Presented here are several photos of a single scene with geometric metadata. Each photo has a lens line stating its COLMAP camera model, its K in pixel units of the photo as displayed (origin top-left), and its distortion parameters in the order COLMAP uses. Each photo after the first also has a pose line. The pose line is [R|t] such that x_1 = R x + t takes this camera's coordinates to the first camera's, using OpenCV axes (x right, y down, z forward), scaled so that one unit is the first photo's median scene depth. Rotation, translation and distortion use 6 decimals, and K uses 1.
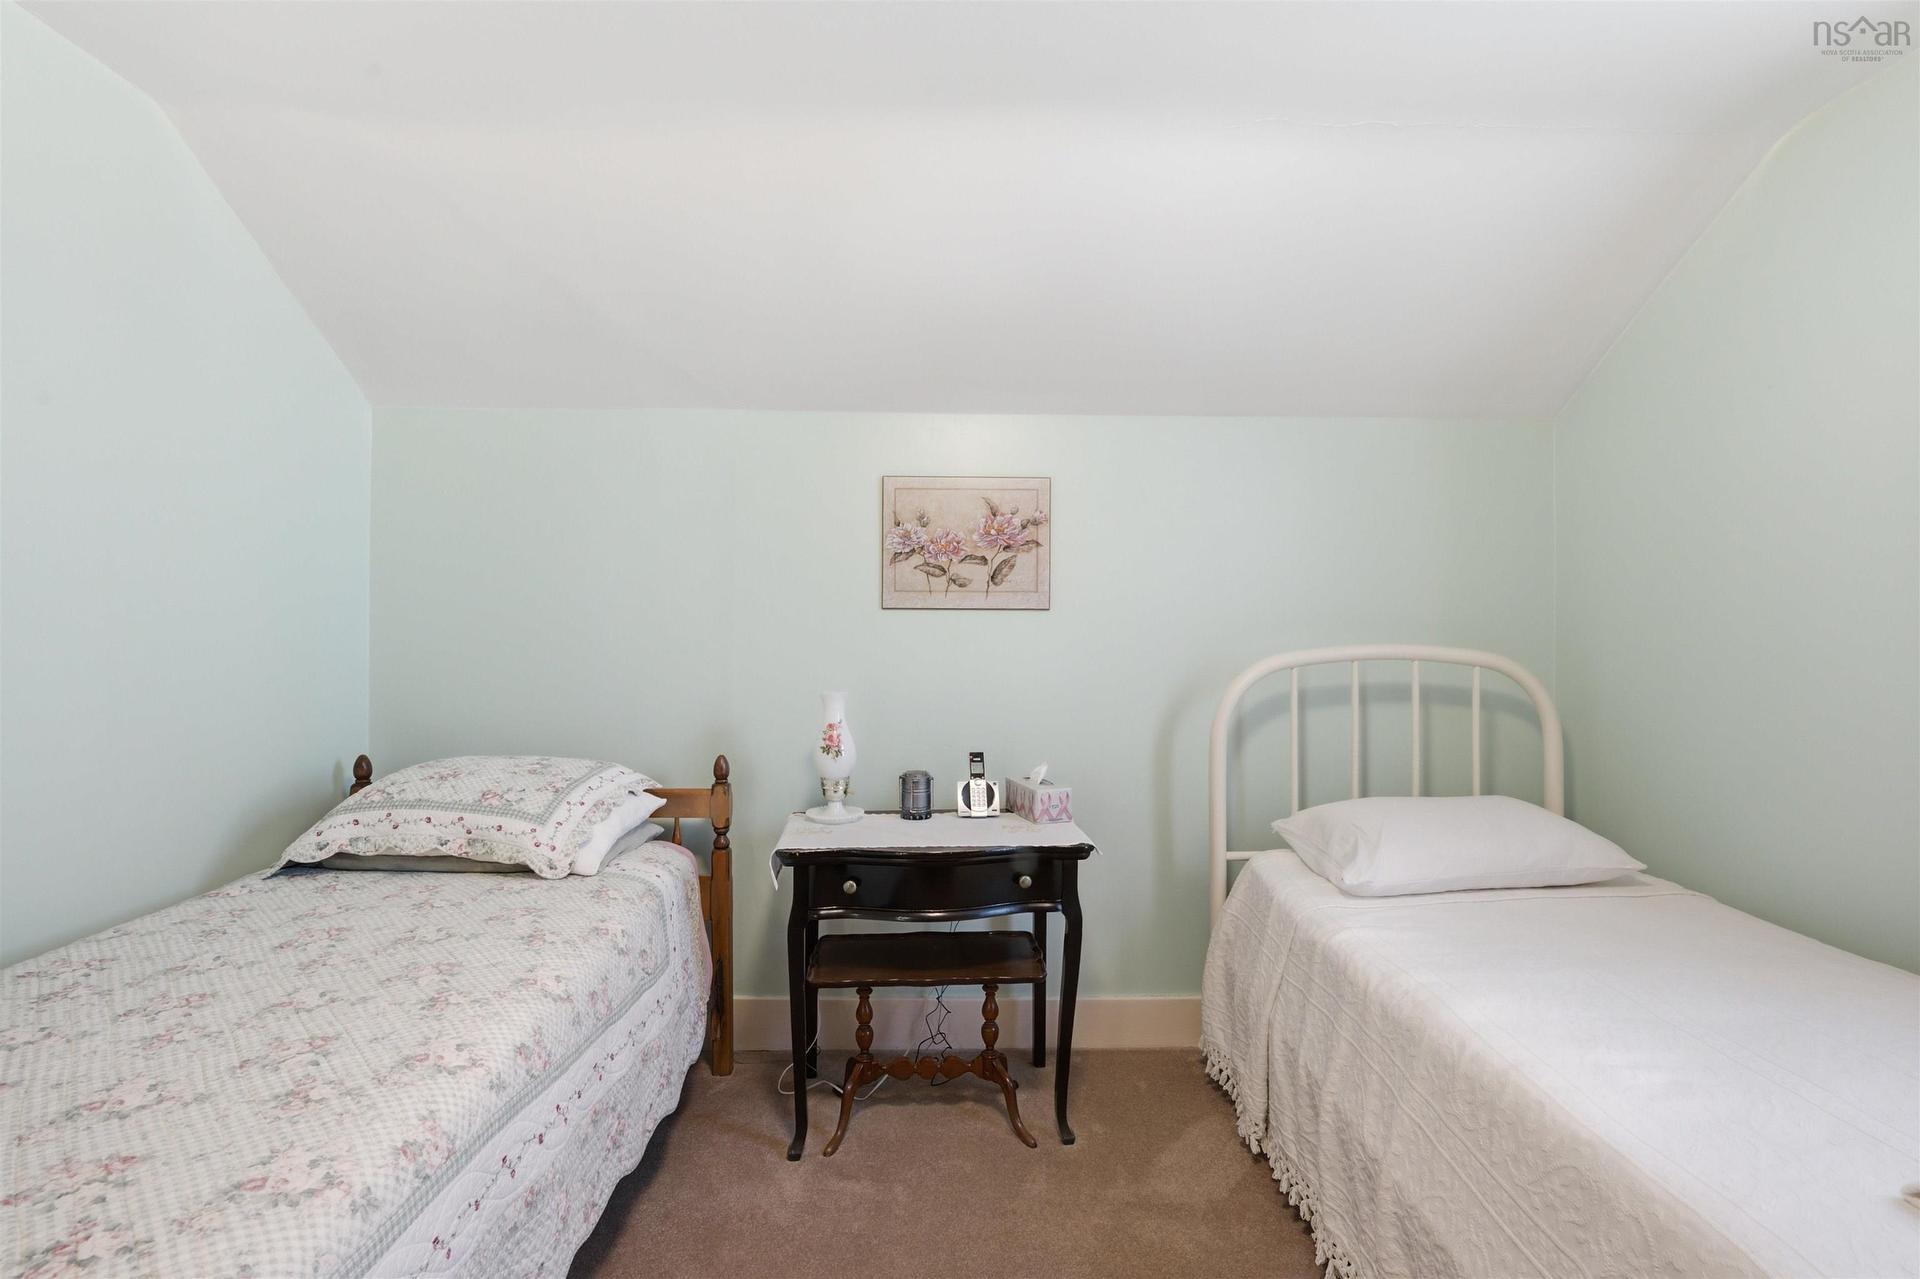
lens RADIAL K [[911.3, 0, 954.3], [0, 911.3, 639.9], [0, 0, 1]] dist [0.002263, 0.001397]
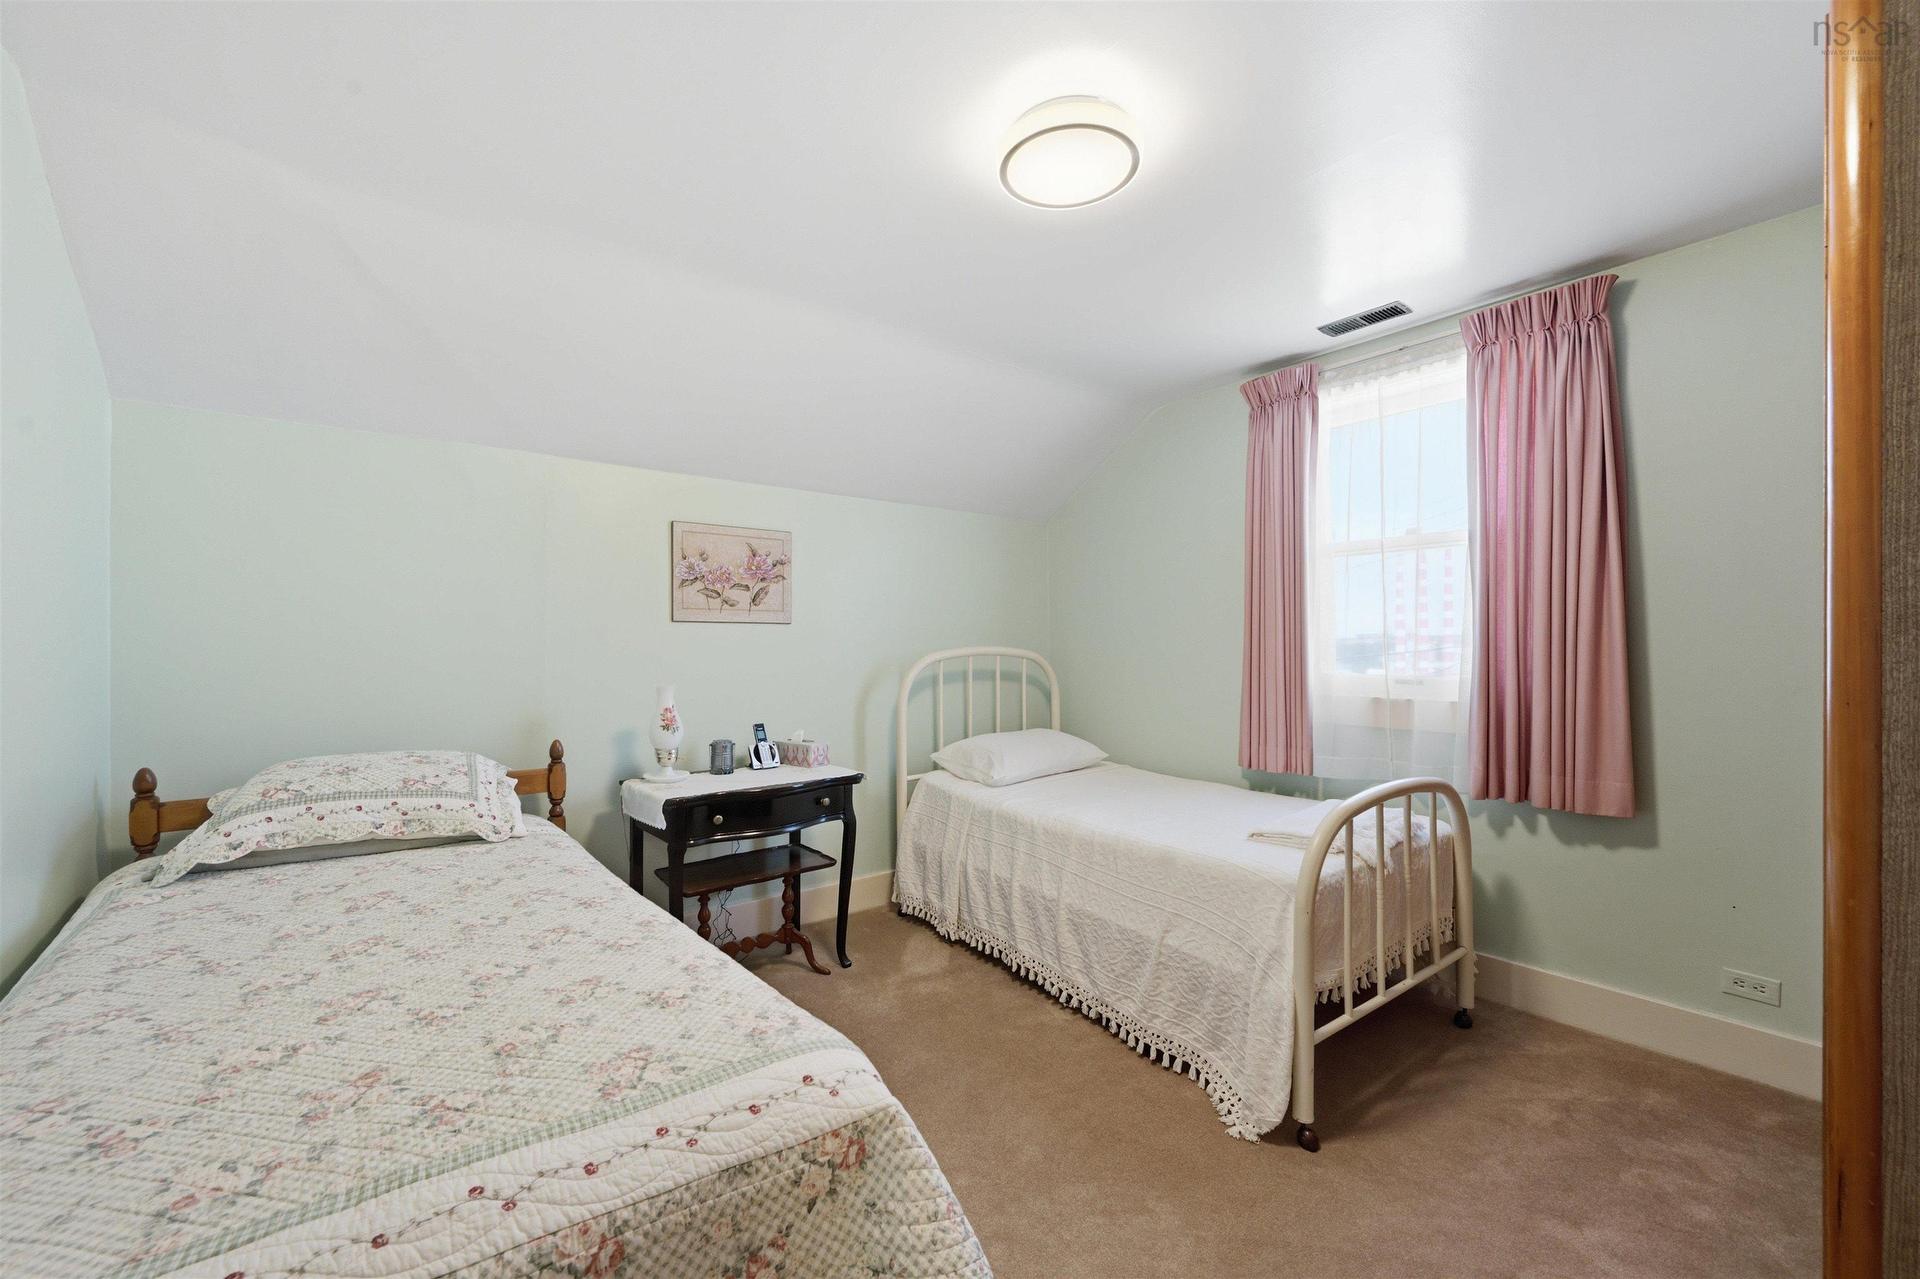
lens RADIAL K [[778.1, 0, 969.4], [0, 778.1, 641.8], [0, 0, 1]] dist [0.002916, -0.000747]
pose [[0.800374, -0.002075, 0.599497, -0.472480], [0.004160, 0.999989, -0.002093, -0.000760], [-0.599486, 0.004169, 0.800374, -0.180379]]
